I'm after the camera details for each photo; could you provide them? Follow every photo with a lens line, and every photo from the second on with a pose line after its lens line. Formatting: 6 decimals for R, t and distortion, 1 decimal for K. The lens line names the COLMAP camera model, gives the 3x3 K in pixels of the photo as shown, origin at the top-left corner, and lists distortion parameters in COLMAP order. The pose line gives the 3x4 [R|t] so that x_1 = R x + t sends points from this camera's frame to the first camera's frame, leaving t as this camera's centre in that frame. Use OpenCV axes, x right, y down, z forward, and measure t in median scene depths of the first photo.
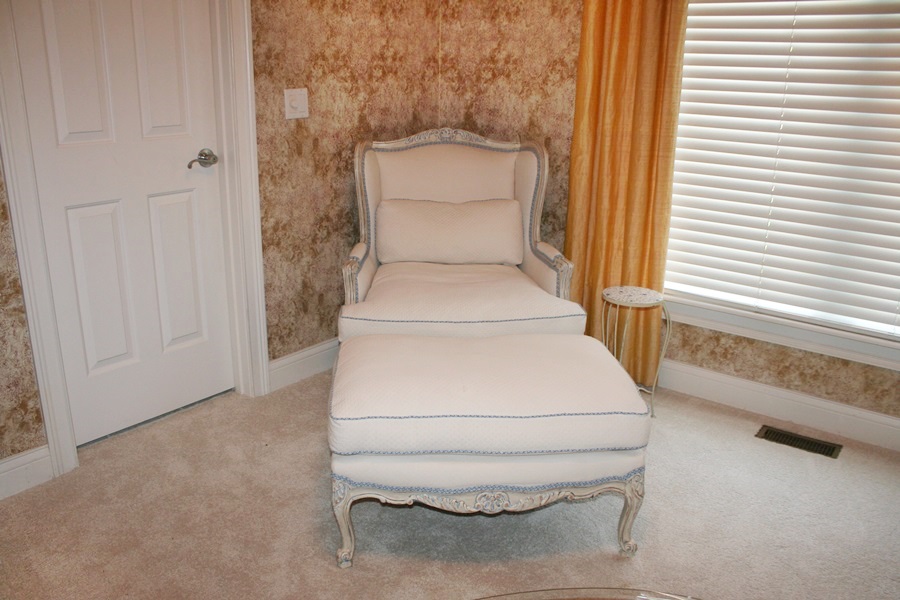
lens RADIAL K [[772.1, 0, 450.0], [0, 772.1, 300.0], [0, 0, 1]] dist [-0.141612, 0.129510]
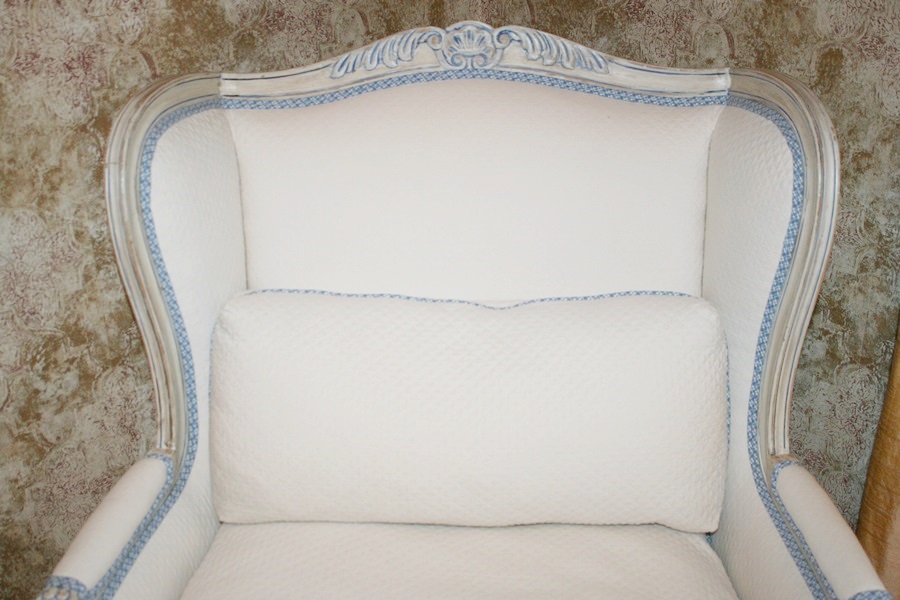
lens RADIAL K [[1132.4, 0, 450.0], [0, 1132.4, 300.0], [0, 0, 1]] dist [-0.042034, 0.008411]
pose [[0.989821, 0.027937, -0.139552, 0.052245], [-0.009373, 0.991212, 0.131951, -0.186275], [0.142012, -0.129299, 0.981384, 0.599515]]
